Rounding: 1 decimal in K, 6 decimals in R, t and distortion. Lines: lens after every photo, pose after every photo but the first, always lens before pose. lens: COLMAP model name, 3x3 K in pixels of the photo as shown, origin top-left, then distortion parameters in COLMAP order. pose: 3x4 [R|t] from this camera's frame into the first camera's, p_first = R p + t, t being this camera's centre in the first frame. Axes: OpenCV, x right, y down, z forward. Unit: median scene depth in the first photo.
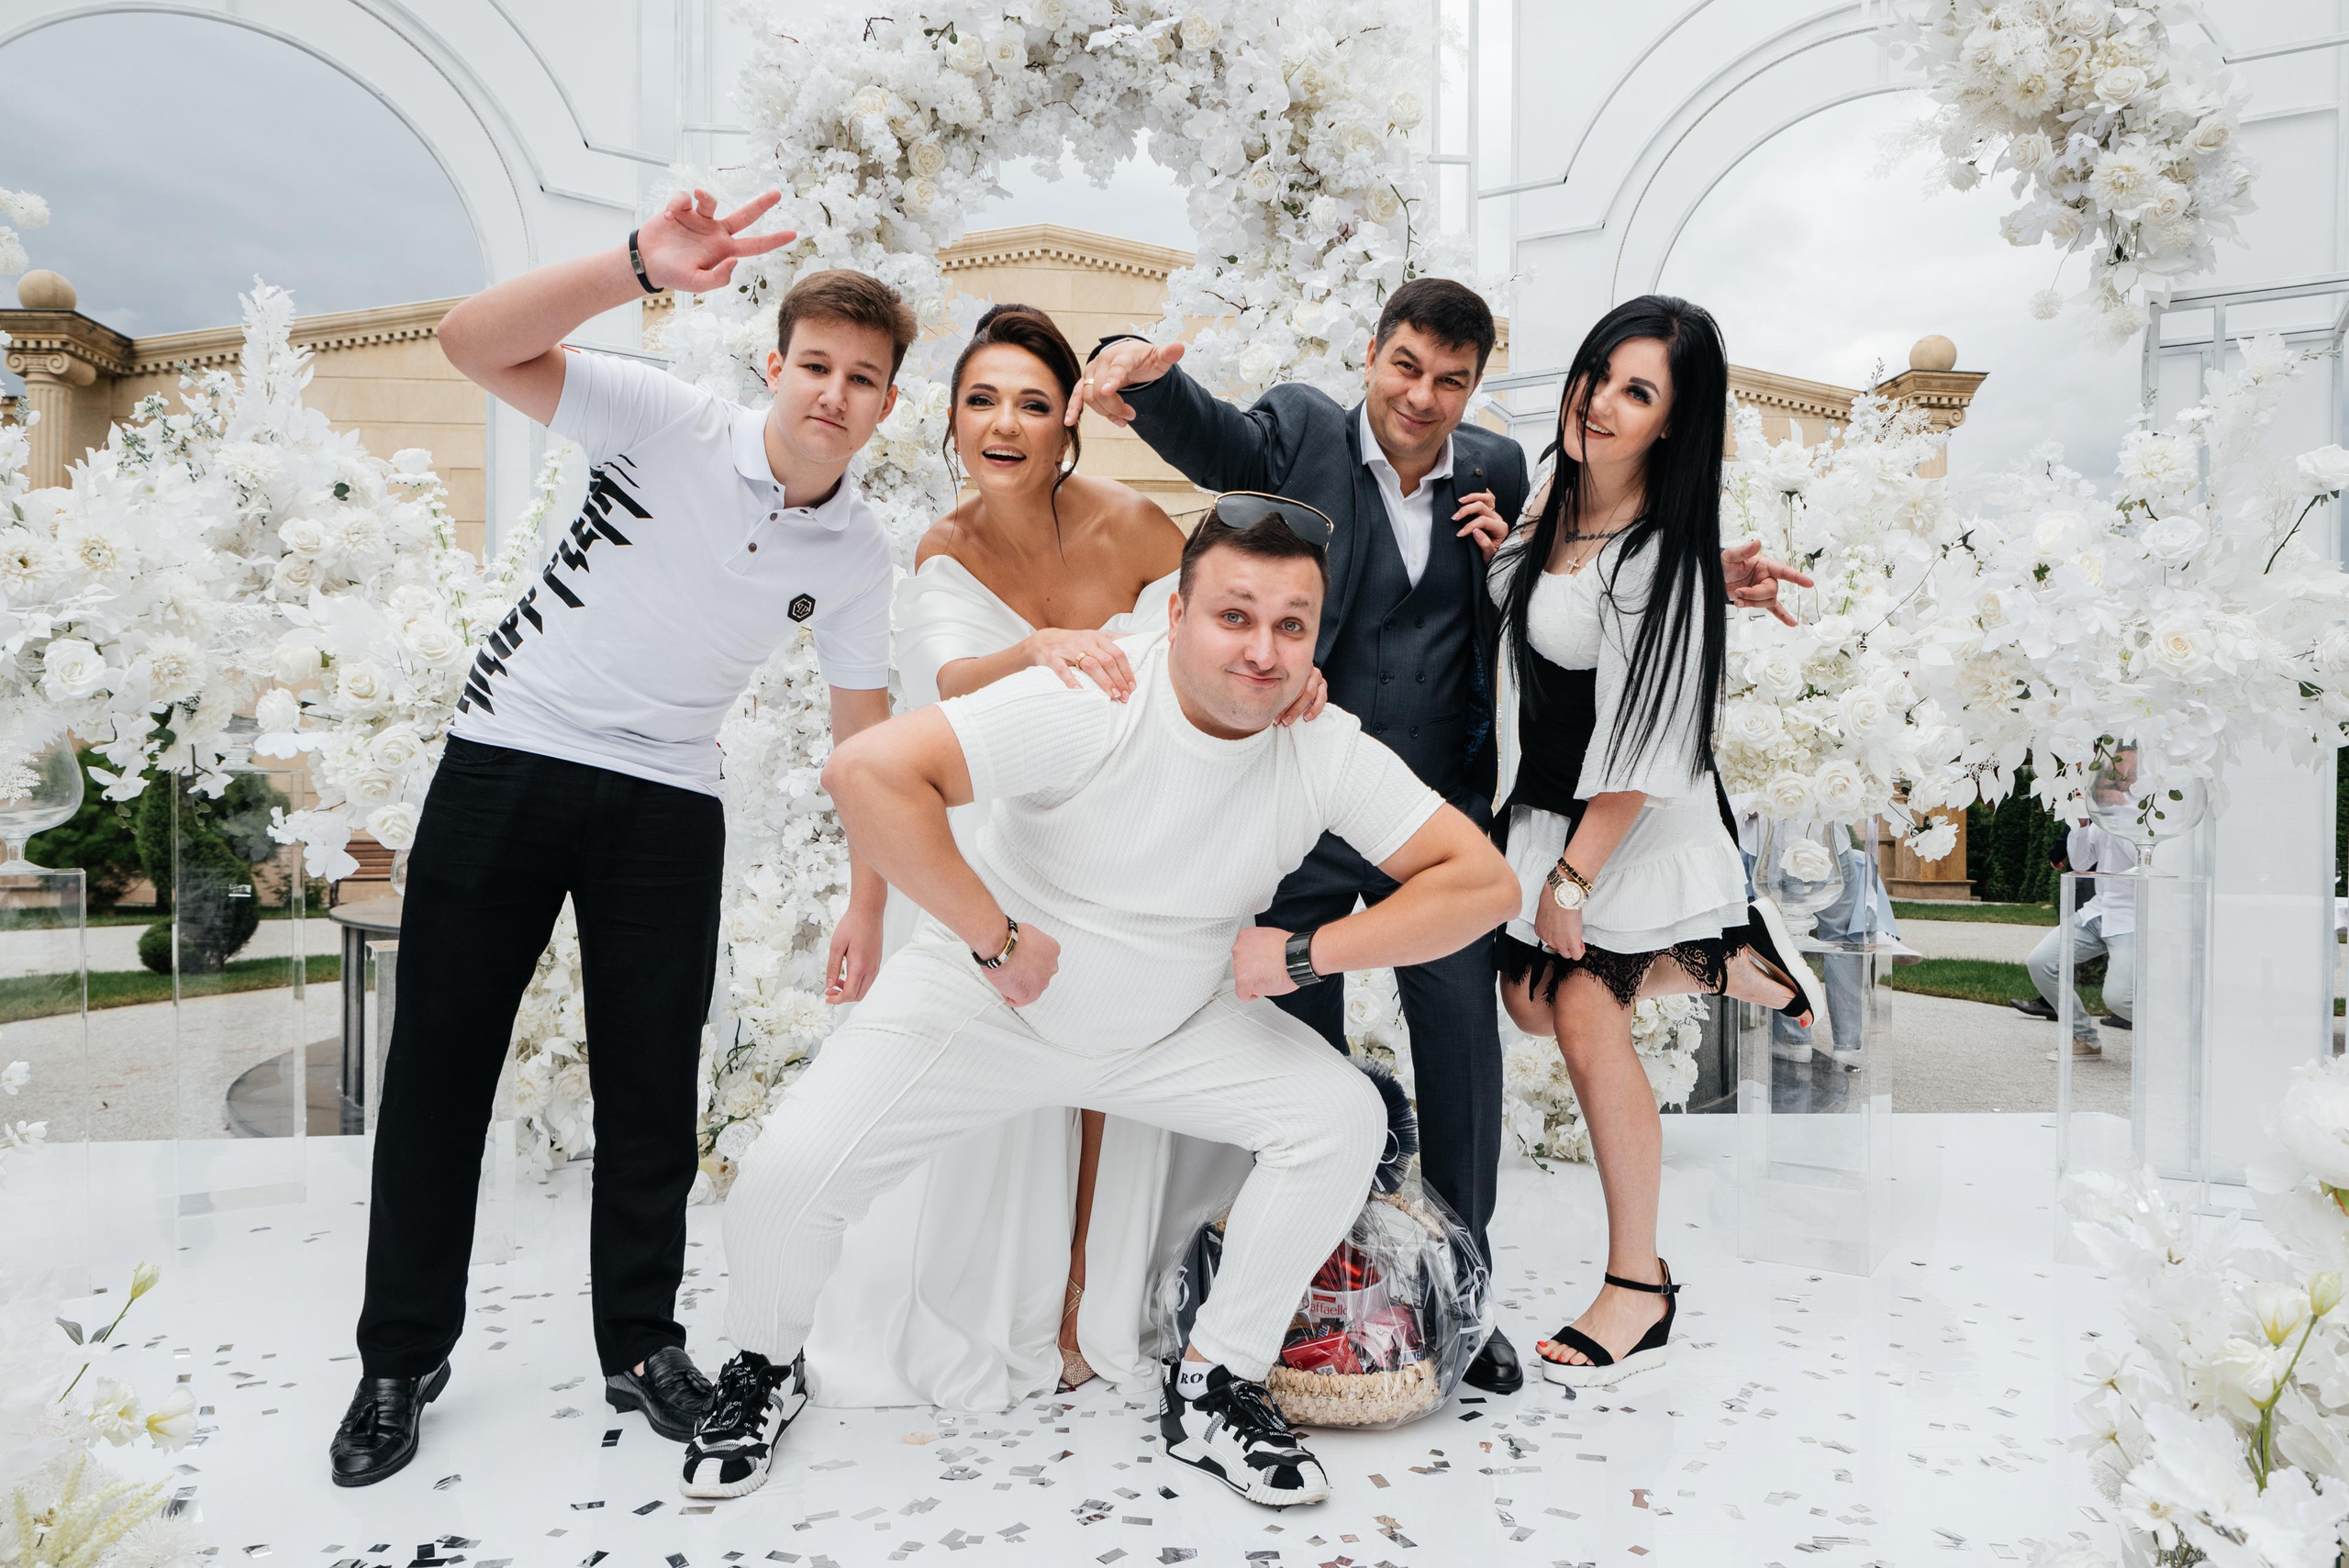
lens RADIAL K [[1603.2, 0, 1184.2], [0, 1603.2, 800.3], [0, 0, 1]] dist [-0.008347, 0.004101]
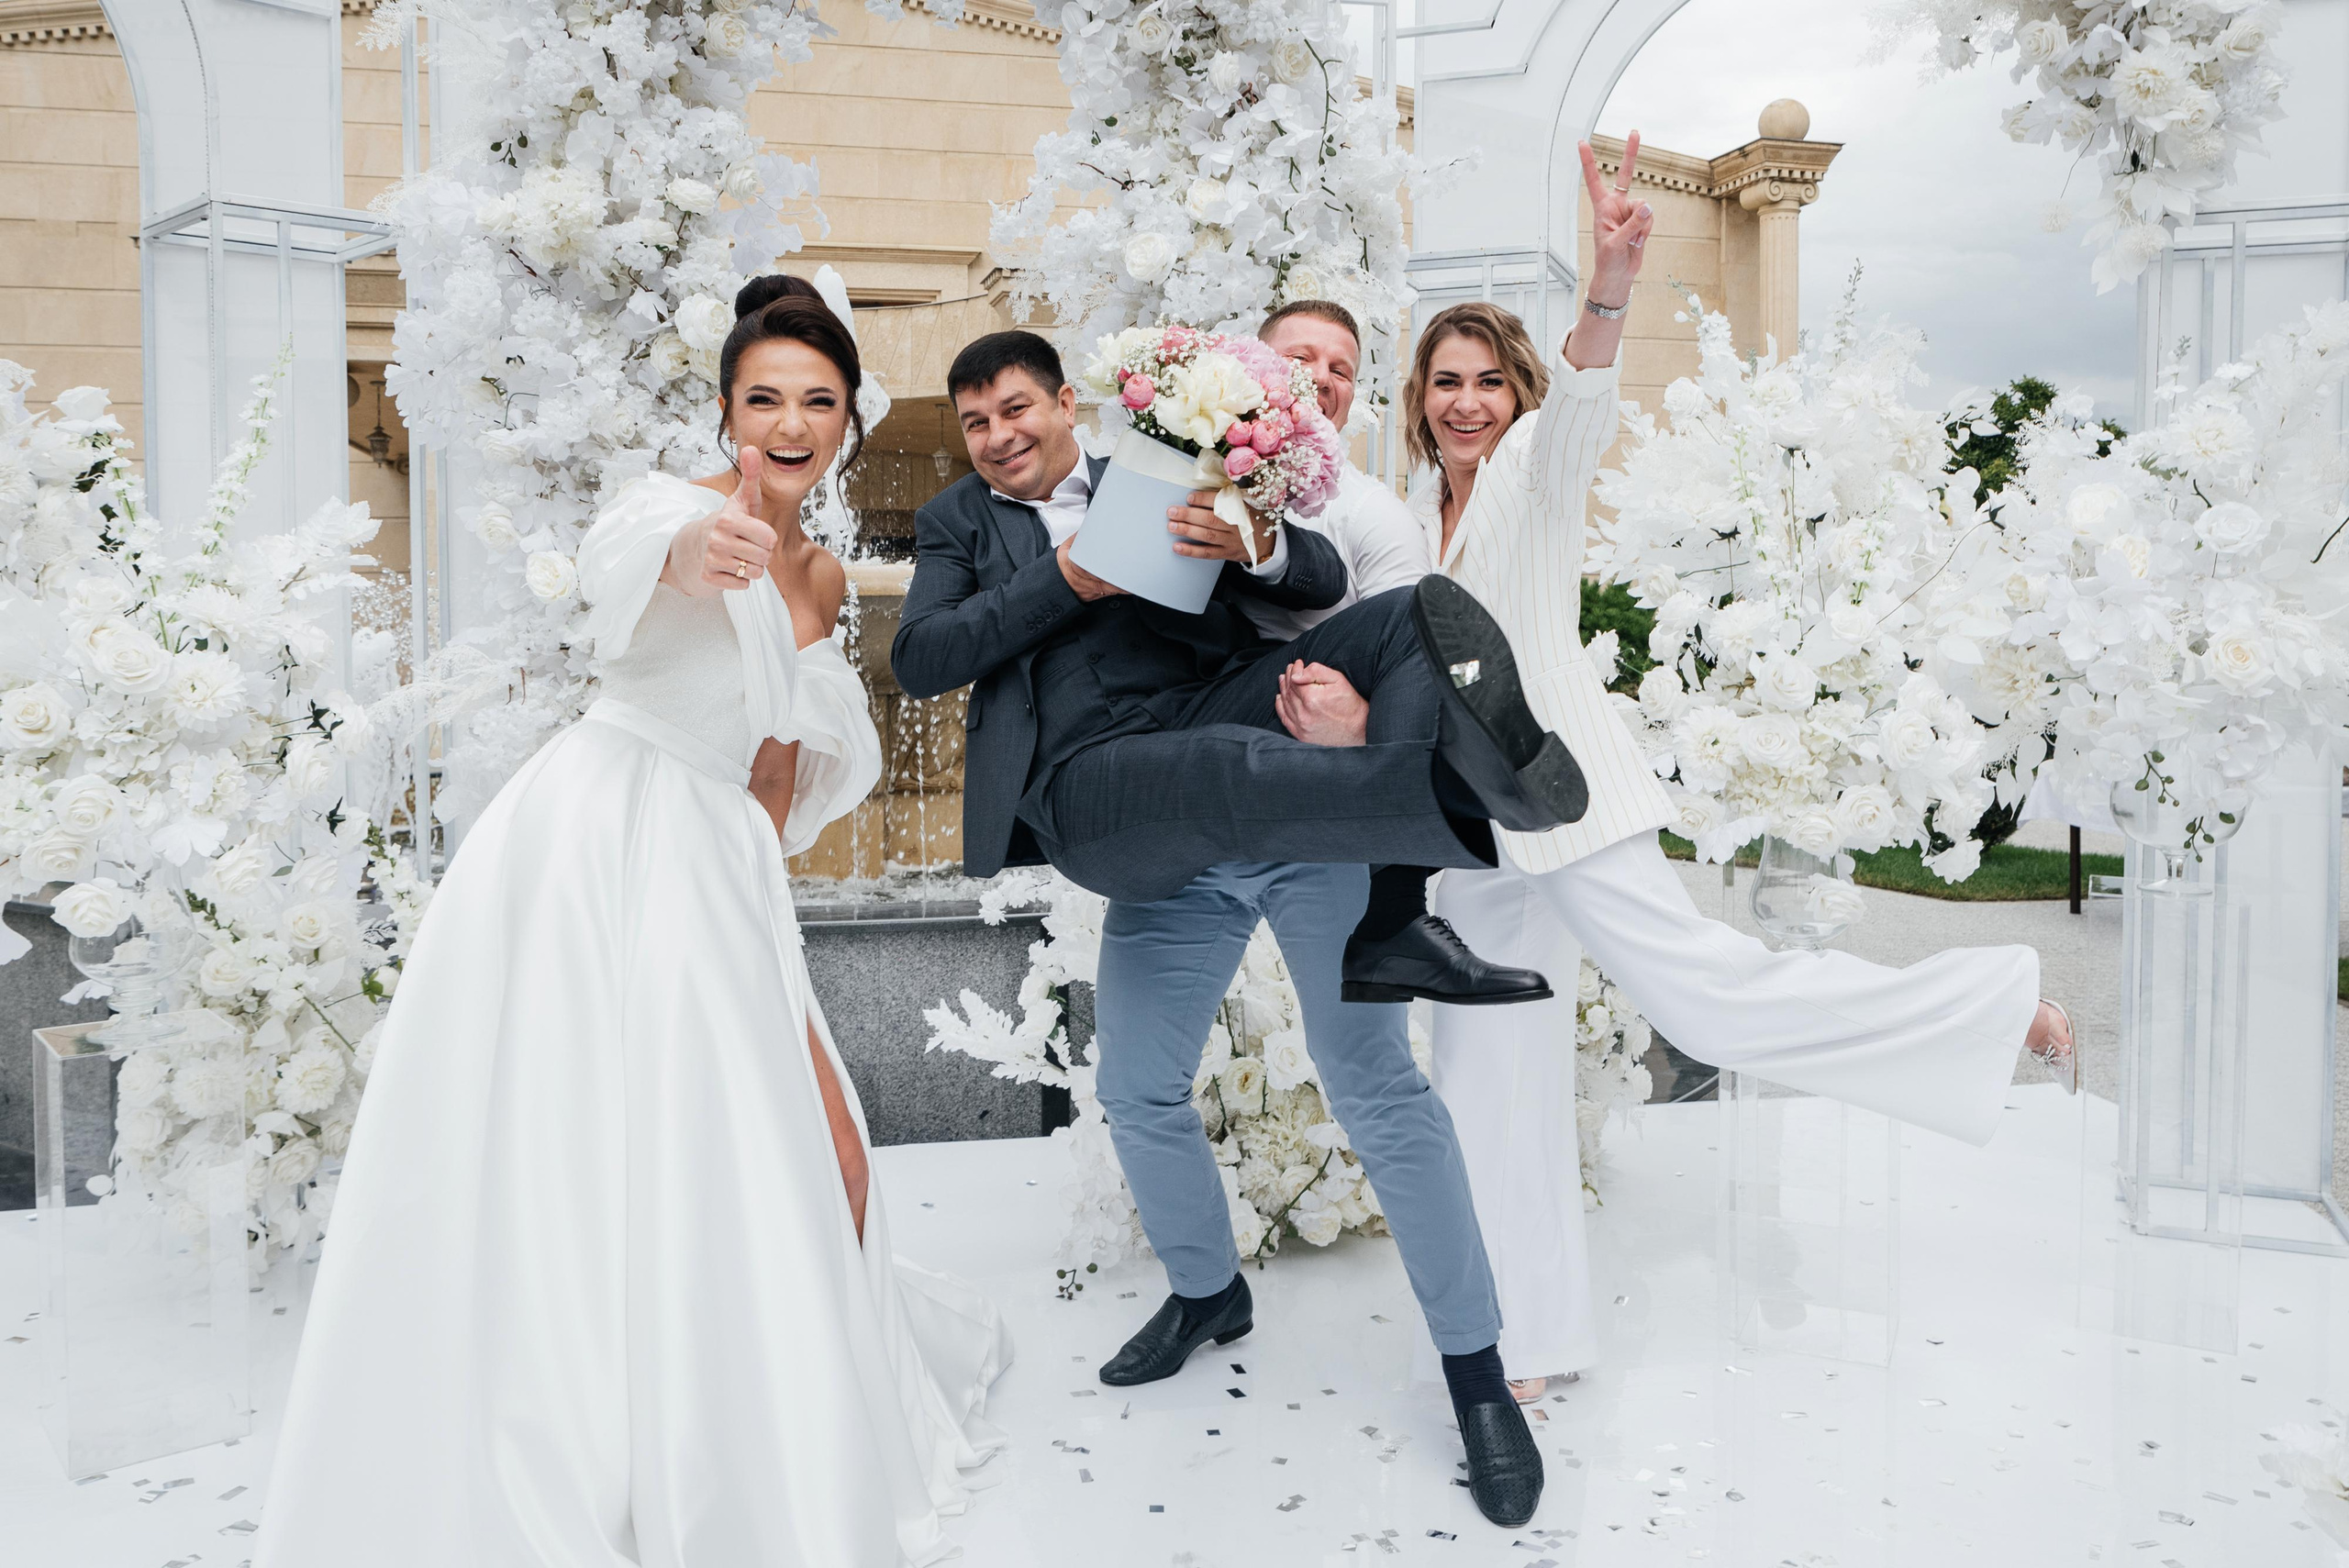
lens RADIAL K [[1887.1, 0, 1142.9], [0, 1887.1, 647.4], [0, 0, 1]] dist [-0.007385, 0.000453]
pose [[0.992079, -0.007794, 0.125374, -0.080904], [0.004400, 0.999617, 0.027325, -0.100518], [-0.125539, -0.026557, 0.991733, 0.036662]]
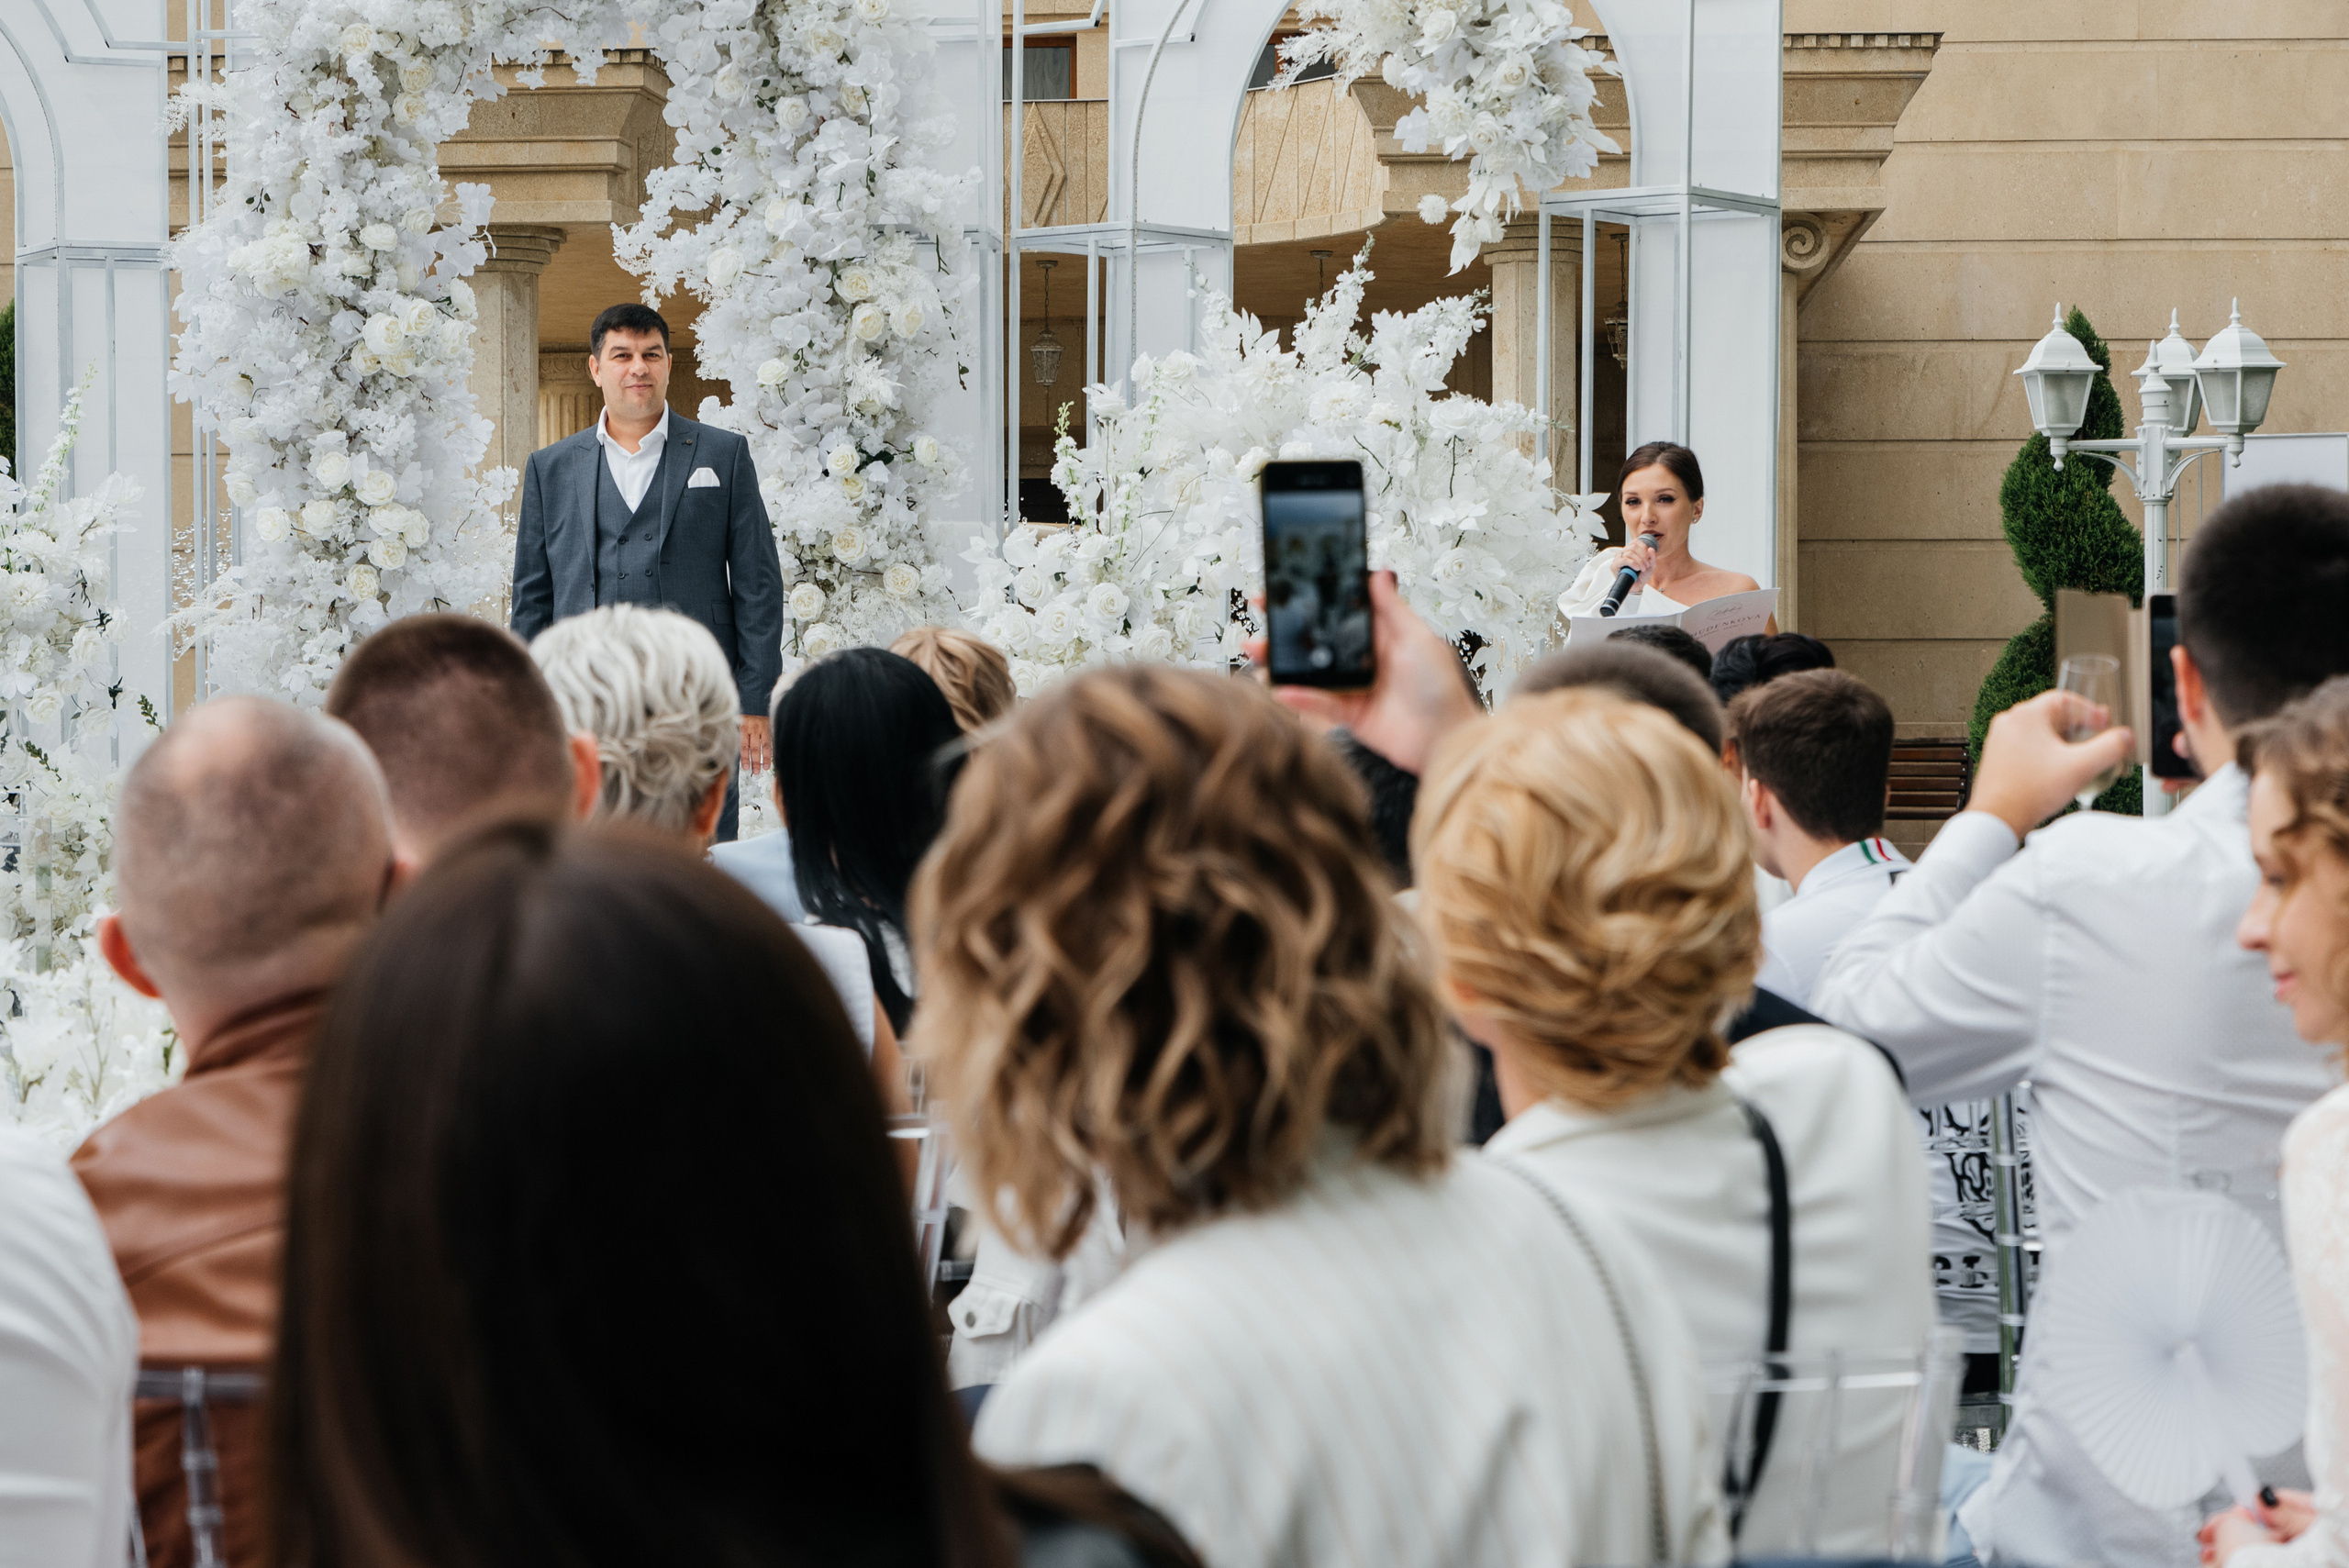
lens RADIAL K [[5074.7, 0, 972.9], [0, 5074.7, 638.3], [0, 0, 1]] dist [0.024445, 0.473627]
pose [[0.977400, -0.007532, -0.211266, 0.904454], [0.008033, 0.999967, 0.001512, -0.038468], [0.211248, -0.003175, 0.977427, -2.189364]]
